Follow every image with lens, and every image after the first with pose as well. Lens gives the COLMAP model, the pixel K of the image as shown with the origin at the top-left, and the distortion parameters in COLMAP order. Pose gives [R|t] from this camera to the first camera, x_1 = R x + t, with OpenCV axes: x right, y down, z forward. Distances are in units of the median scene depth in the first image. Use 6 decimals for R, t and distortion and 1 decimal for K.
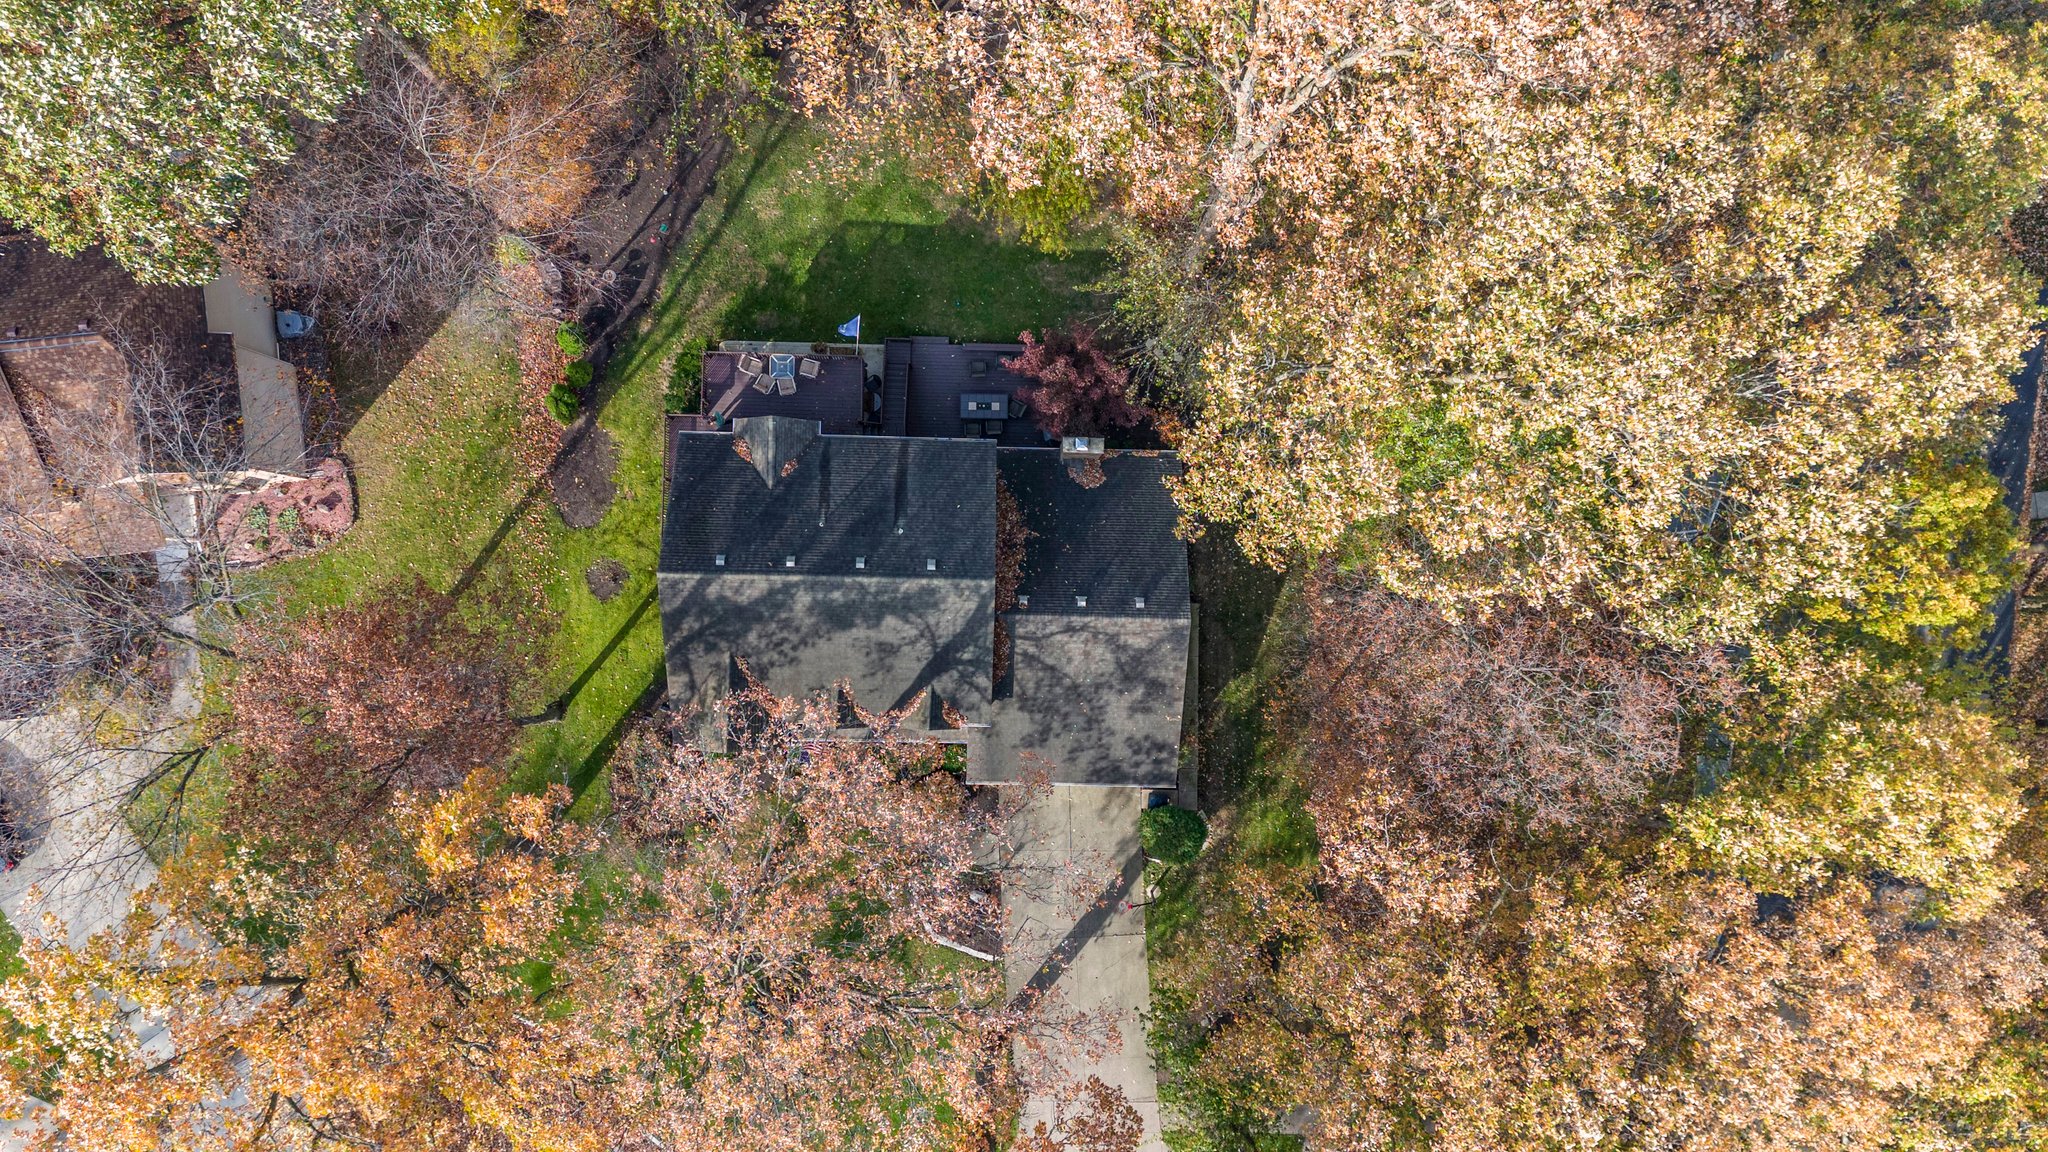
lens RADIAL K [[1501.5, 0, 1028.9], [0, 1501.5, 580.6], [0, 0, 1]] dist [0.062792, -0.063529]
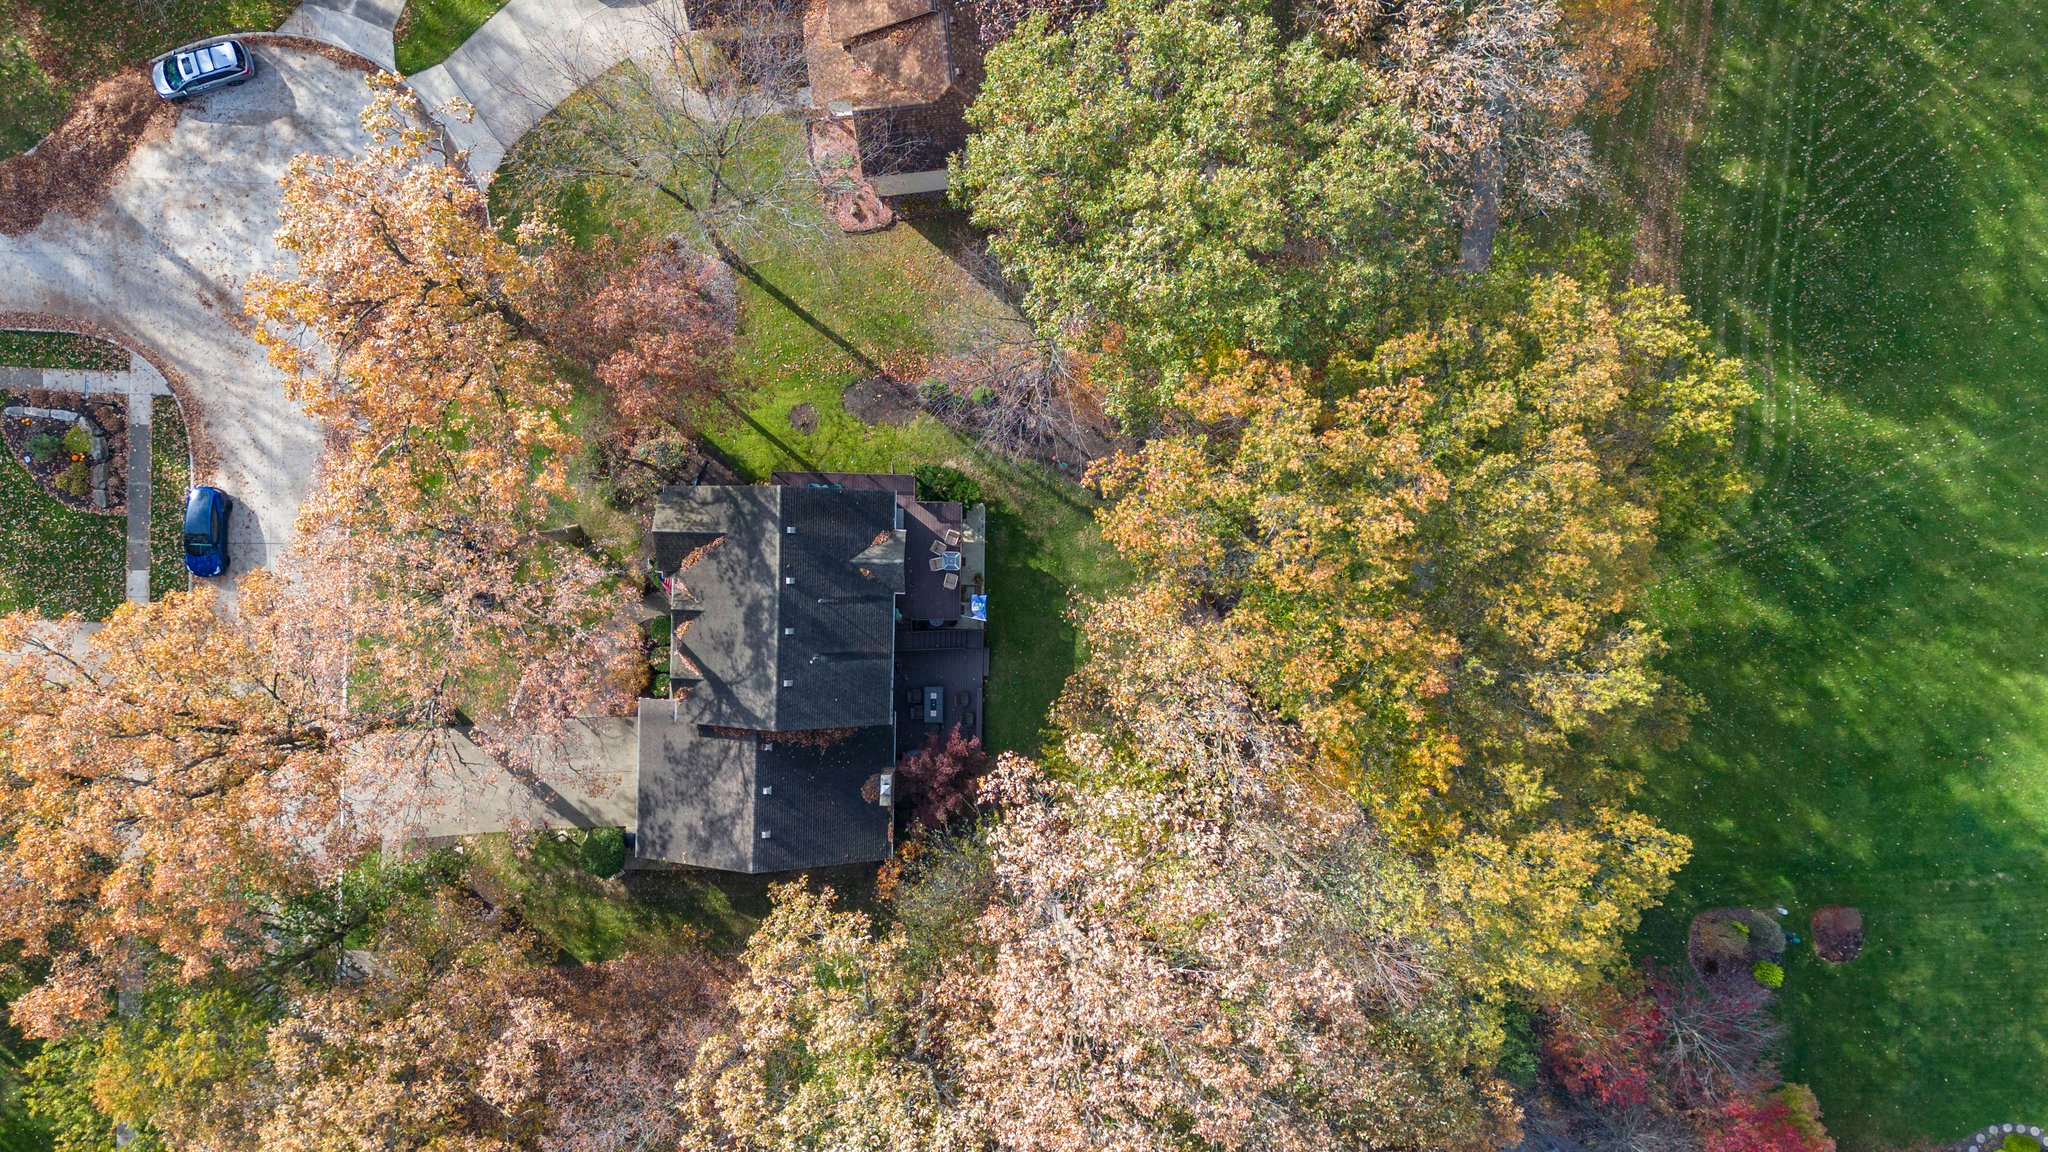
lens RADIAL K [[1501.5, 0, 1040.5], [0, 1501.5, 568.8], [0, 0, 1]] dist [0.062792, -0.063529]
pose [[0.001736, 0.999952, -0.009636, -0.142132], [-0.999998, 0.001742, 0.000583, -0.219444], [0.000600, 0.009635, 0.999953, -0.331429]]
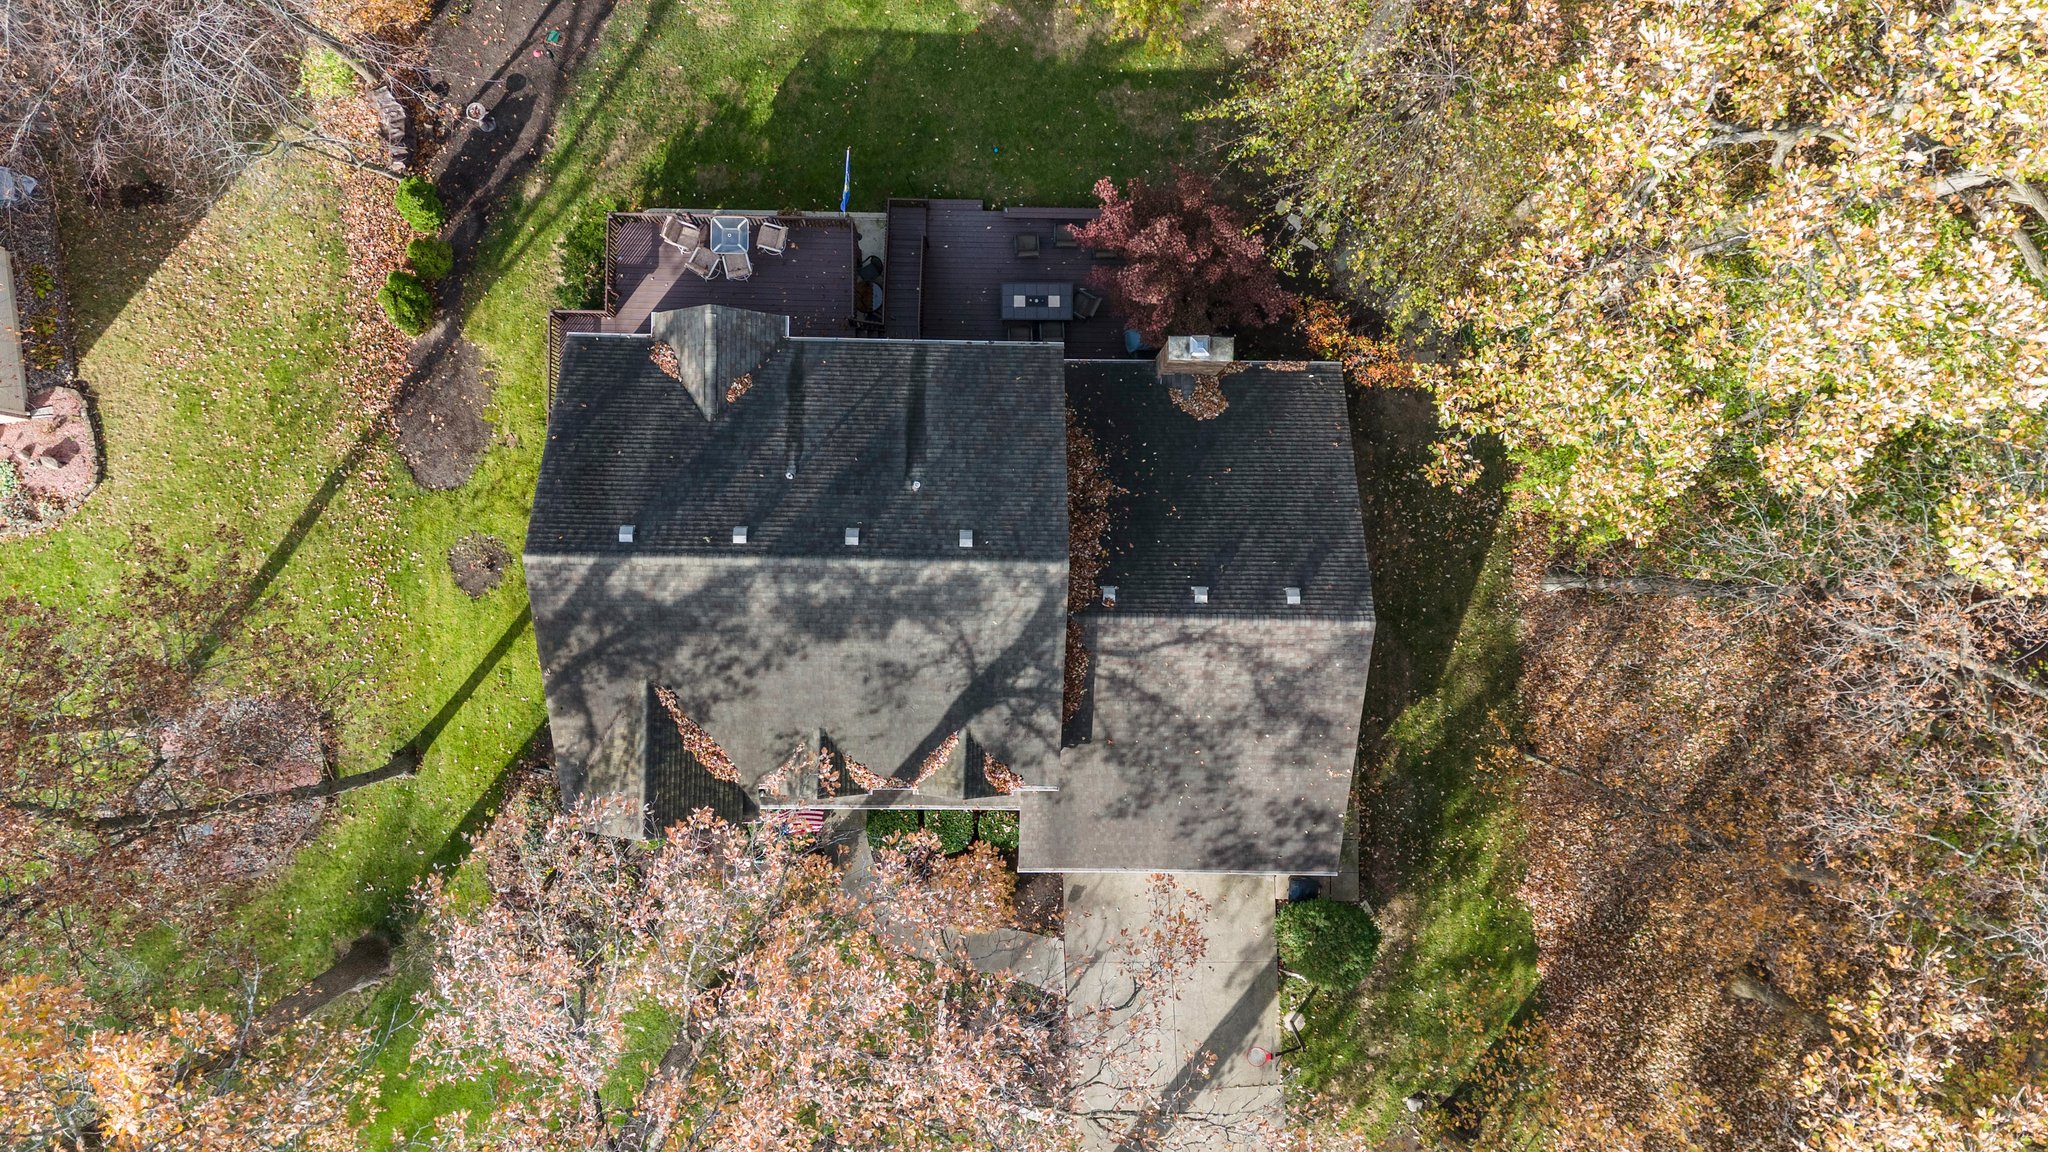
lens RADIAL K [[1476.2, 0, 1029.6], [0, 1476.2, 583.5], [0, 0, 1]] dist [0.025756, -0.000481]
pose [[0.999963, -0.008596, -0.000489, -0.035296], [0.008602, 0.999829, 0.016361, -0.001521], [0.000348, -0.016365, 0.999866, 0.354878]]
